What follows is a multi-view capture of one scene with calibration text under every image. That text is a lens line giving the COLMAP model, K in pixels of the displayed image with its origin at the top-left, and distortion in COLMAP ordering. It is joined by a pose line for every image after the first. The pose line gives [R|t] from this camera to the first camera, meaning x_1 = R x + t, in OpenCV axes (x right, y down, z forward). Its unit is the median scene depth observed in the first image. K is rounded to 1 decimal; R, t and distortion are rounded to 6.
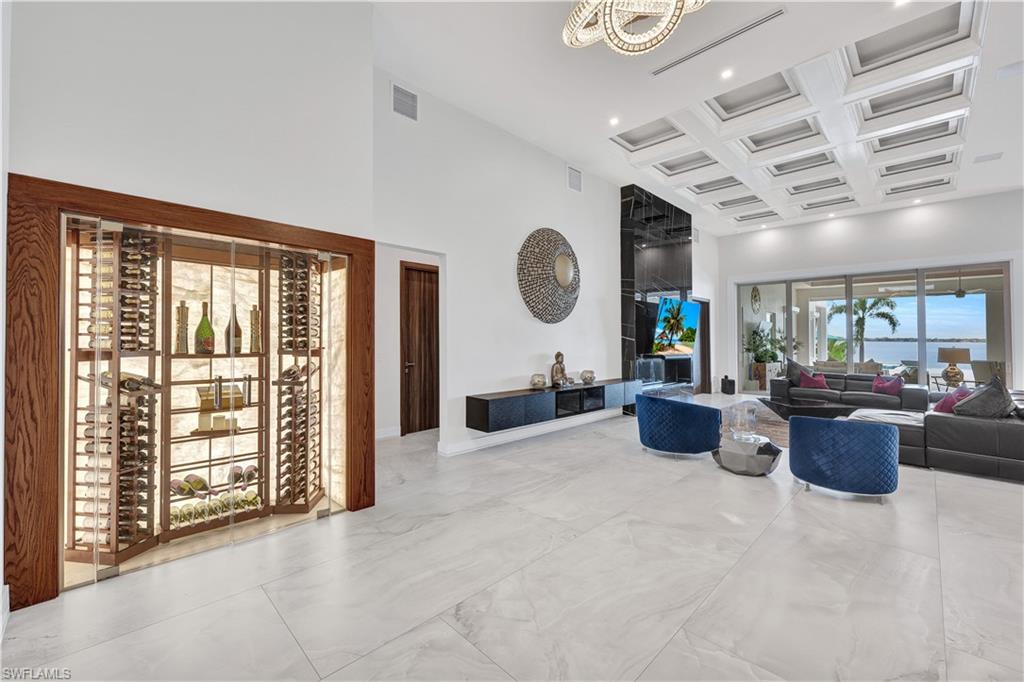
lens RADIAL K [[416.1, 0, 511.0], [0, 416.1, 337.4], [0, 0, 1]] dist [0.002975, 0.000195]
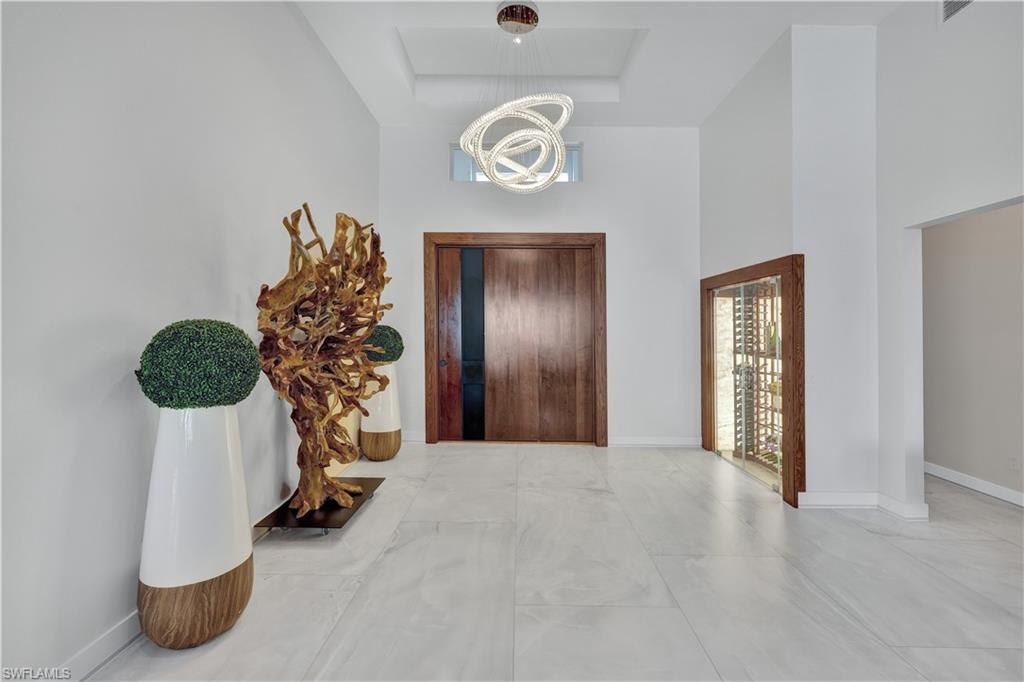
lens RADIAL K [[416.1, 0, 516.9], [0, 416.1, 332.9], [0, 0, 1]] dist [0.002975, 0.000195]
pose [[-0.705380, -0.008775, -0.708775, 1.115347], [-0.011905, 0.999929, -0.000533, -0.026413], [0.708730, 0.008062, -0.705434, 1.531888]]
